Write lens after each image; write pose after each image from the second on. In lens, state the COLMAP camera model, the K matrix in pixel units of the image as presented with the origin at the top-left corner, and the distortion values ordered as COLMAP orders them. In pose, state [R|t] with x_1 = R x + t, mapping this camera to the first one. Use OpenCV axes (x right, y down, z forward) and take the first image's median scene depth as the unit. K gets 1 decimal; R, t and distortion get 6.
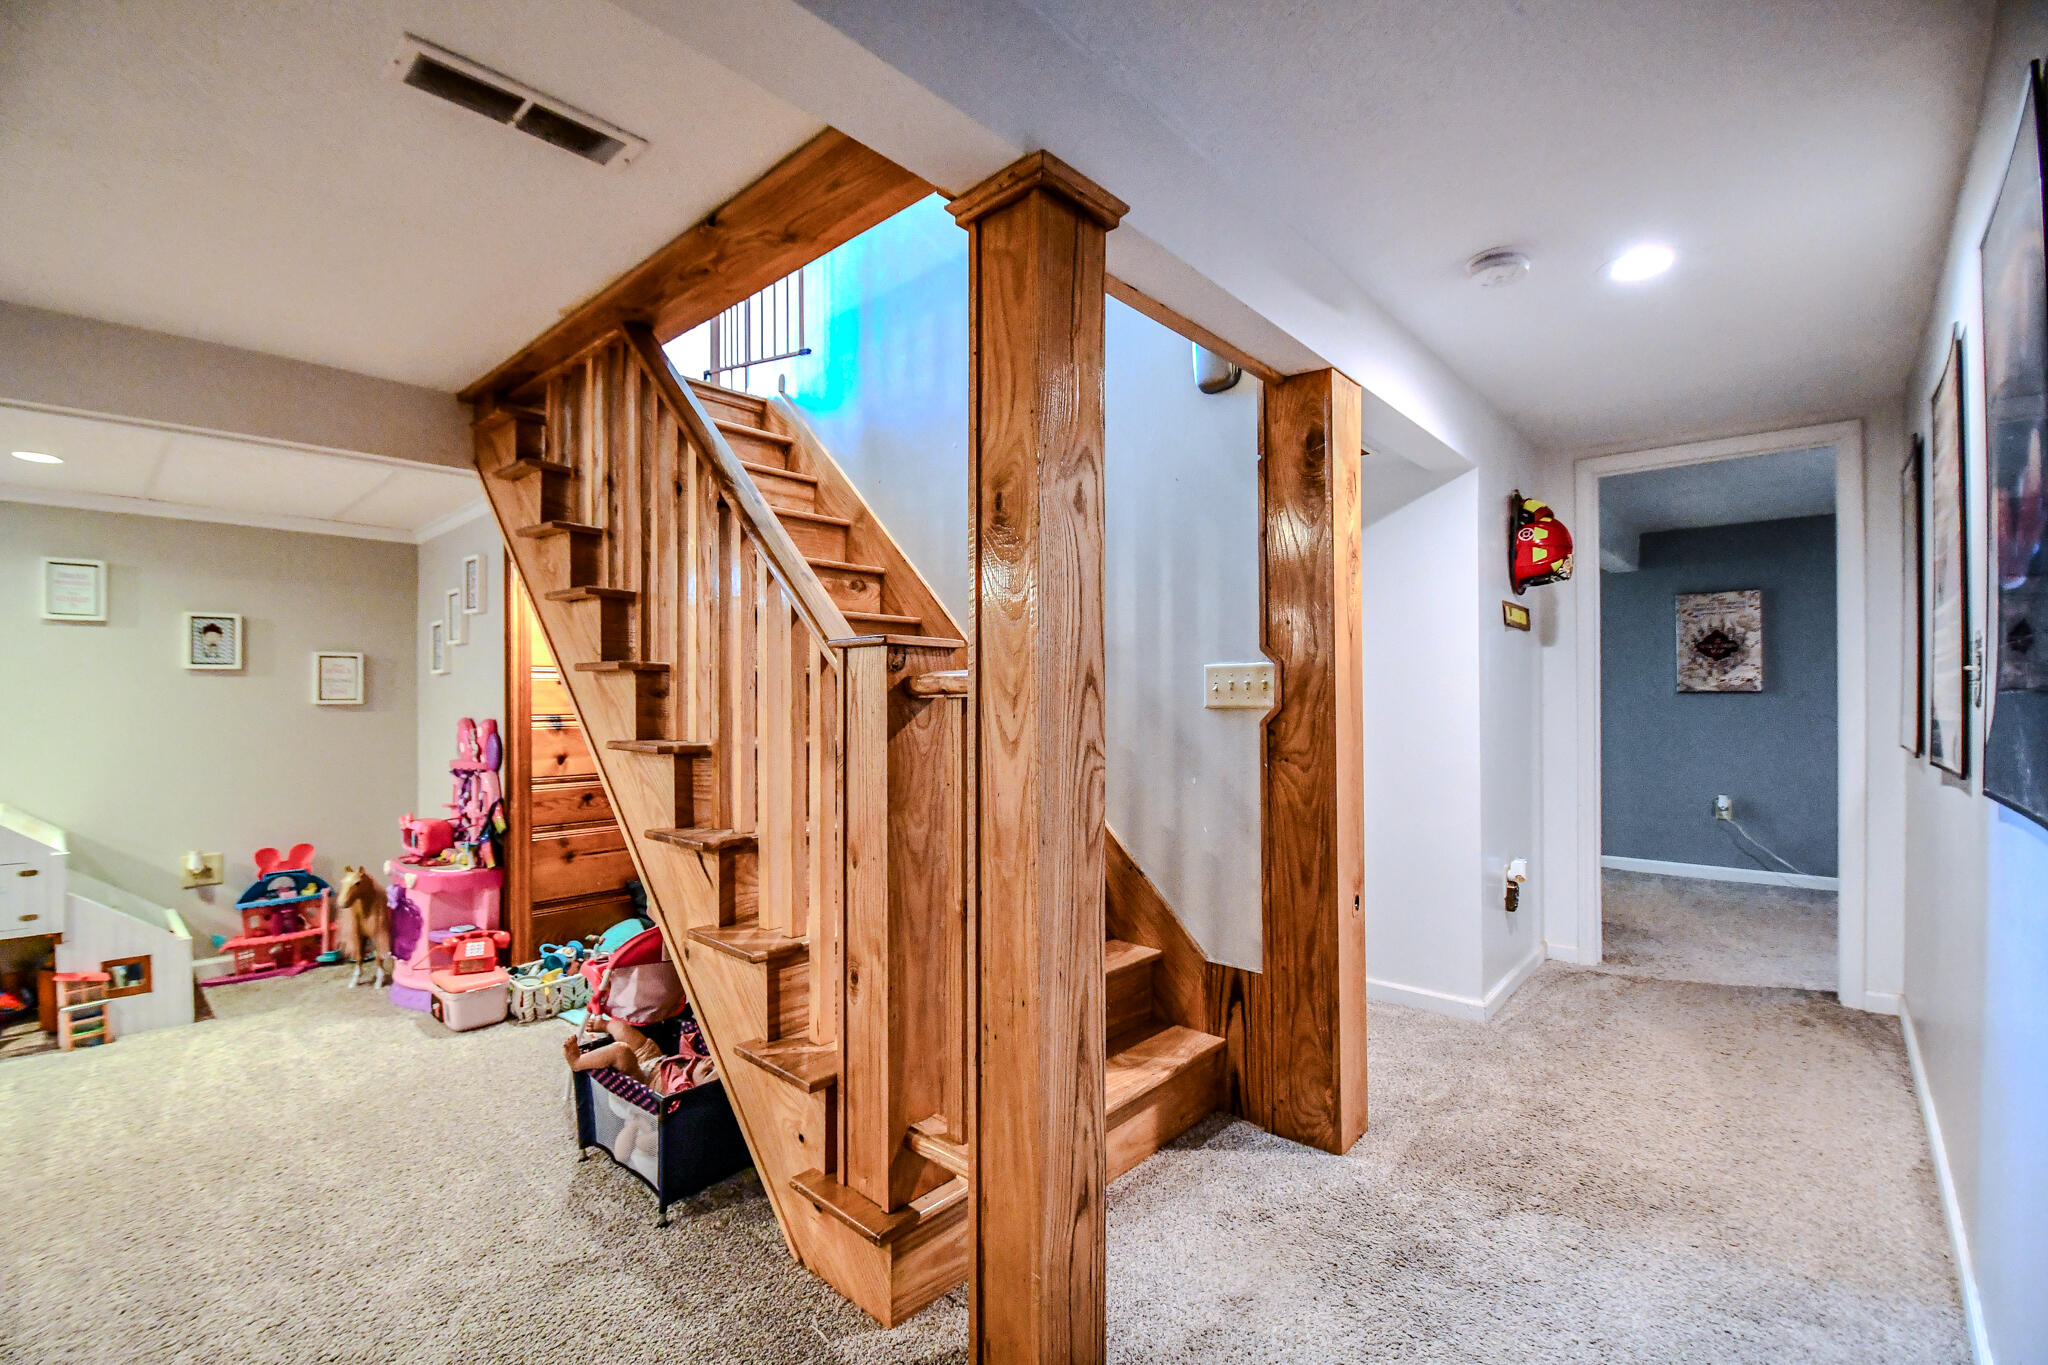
lens RADIAL K [[893.6, 0, 1023.3], [0, 893.6, 694.9], [0, 0, 1]] dist [0.000383, -0.013365]
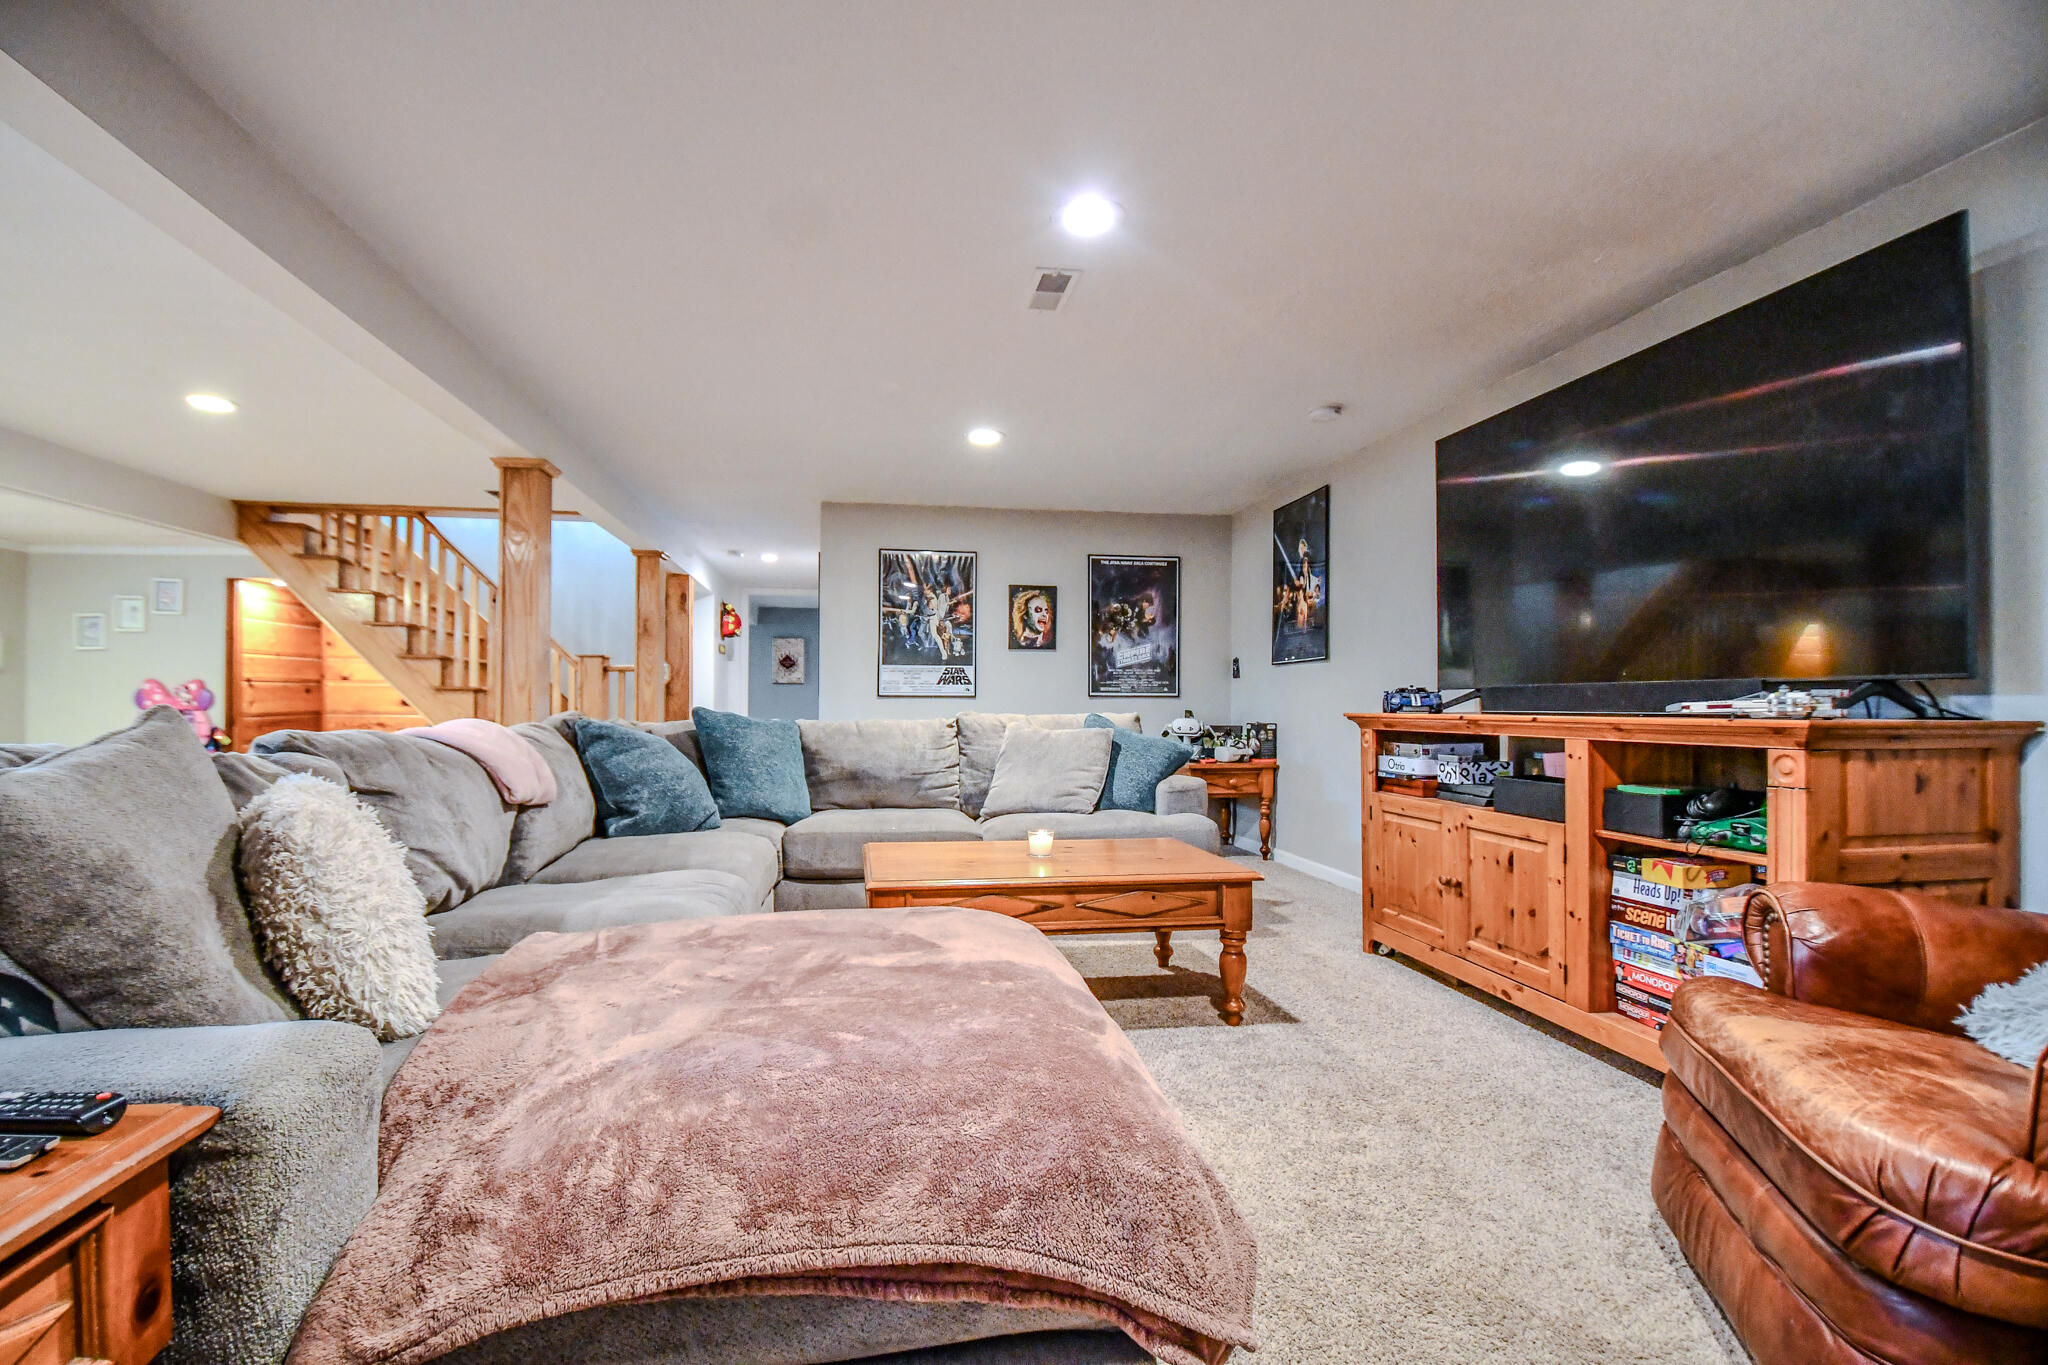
lens RADIAL K [[893.6, 0, 1018.4], [0, 893.6, 693.4], [0, 0, 1]] dist [0.000383, -0.013365]
pose [[0.610296, 0.012627, 0.792073, -0.973022], [-0.011484, 0.999909, -0.007092, 0.047255], [-0.792091, -0.004768, 0.610385, -1.258068]]
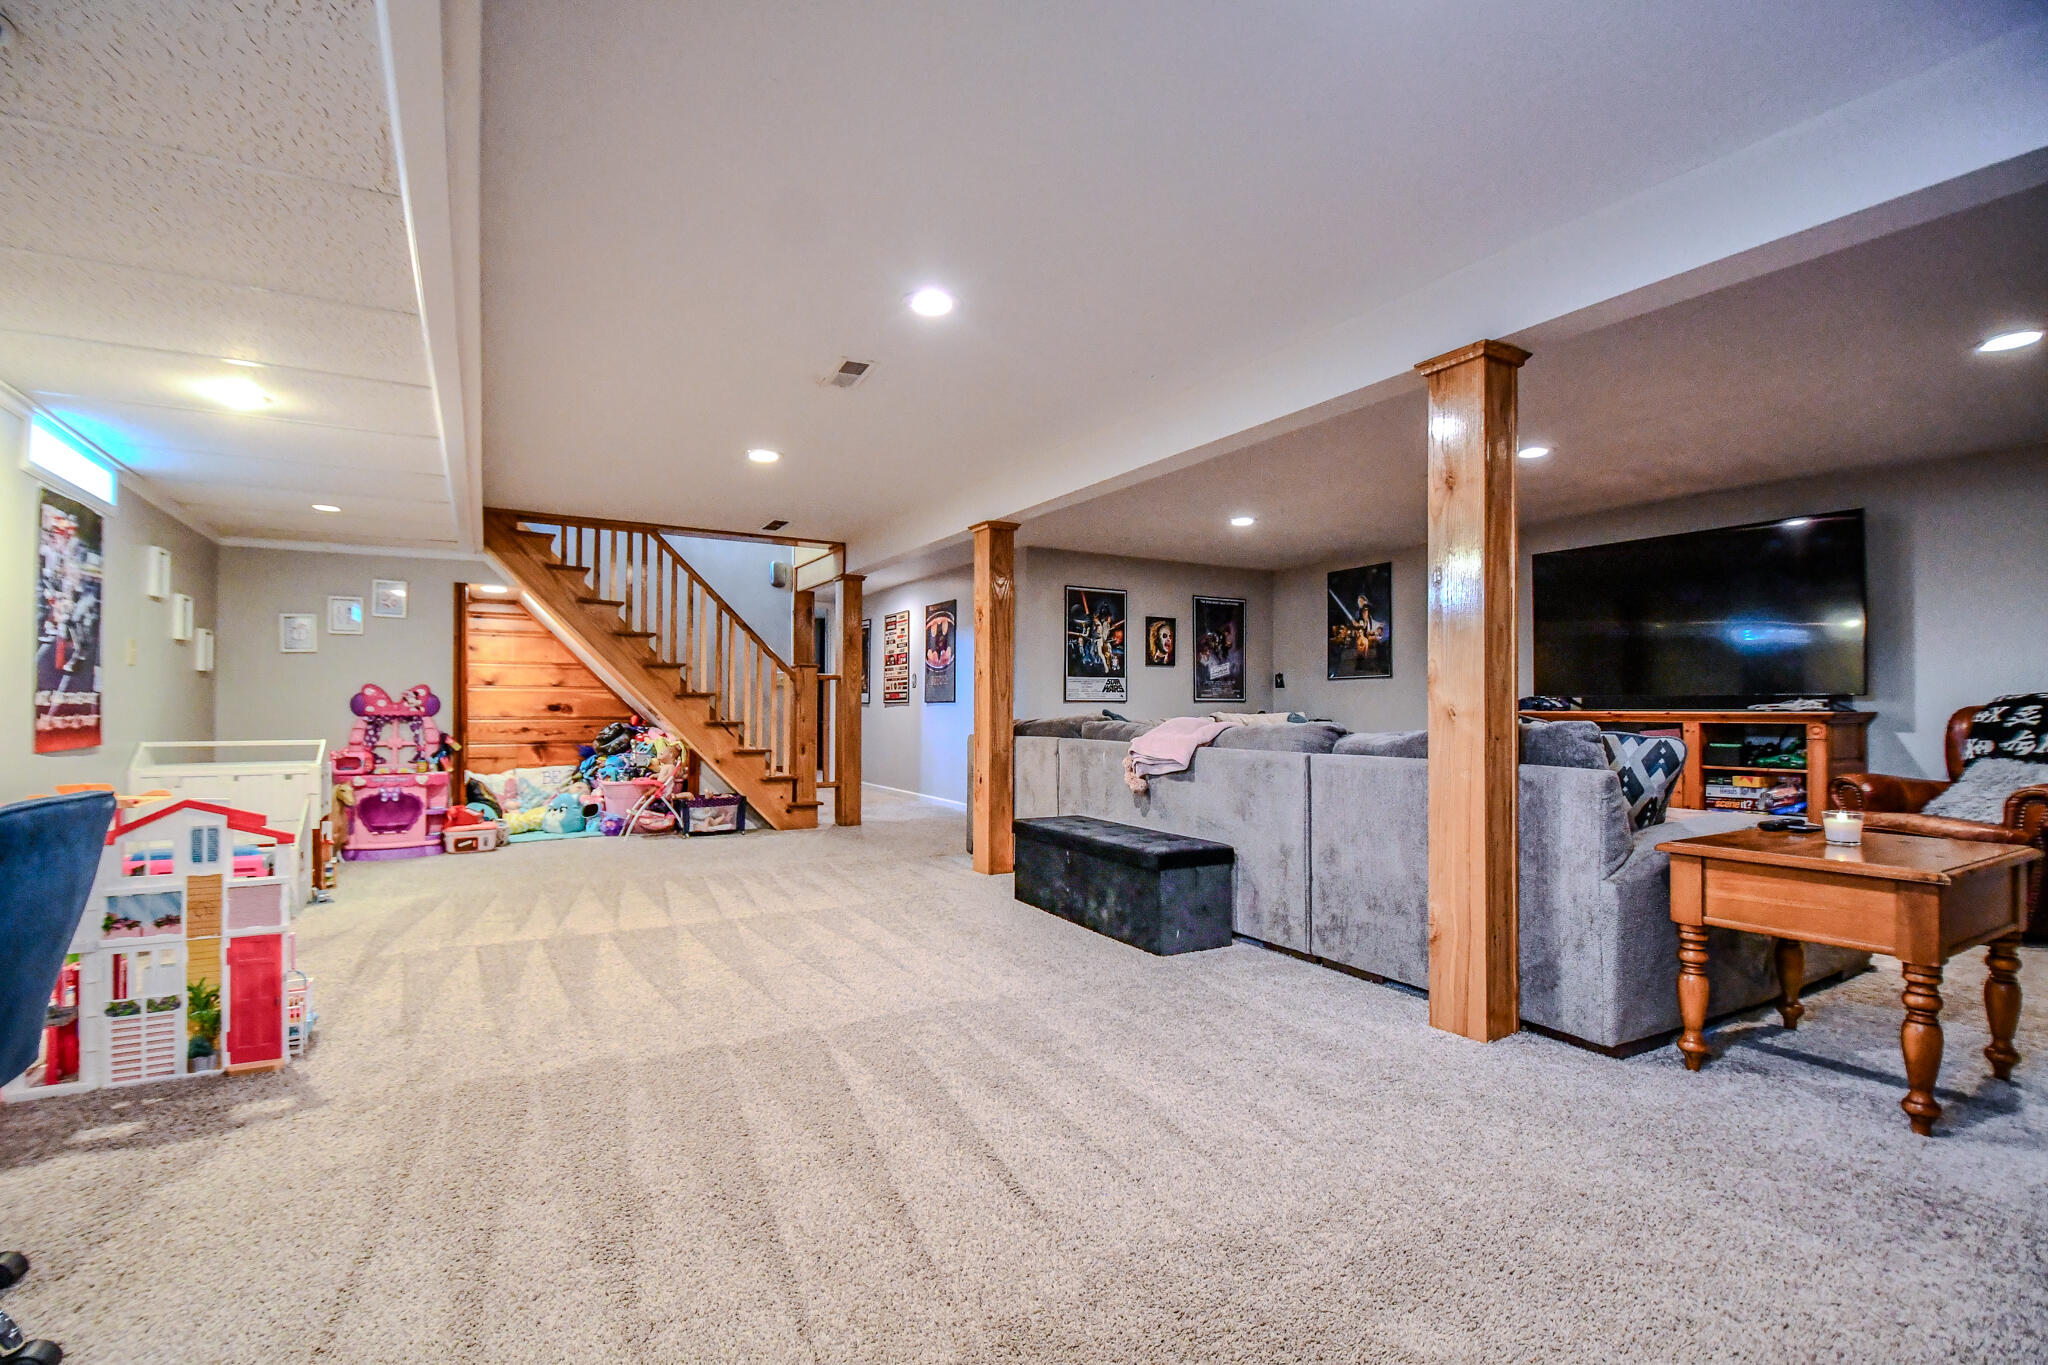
lens RADIAL K [[893.6, 0, 1004.8], [0, 893.6, 693.4], [0, 0, 1]] dist [0.000383, -0.013365]
pose [[0.285888, 0.016172, 0.958126, -1.919998], [-0.009114, 0.999858, -0.014157, 0.056907], [-0.958220, -0.004685, 0.285995, -0.473157]]
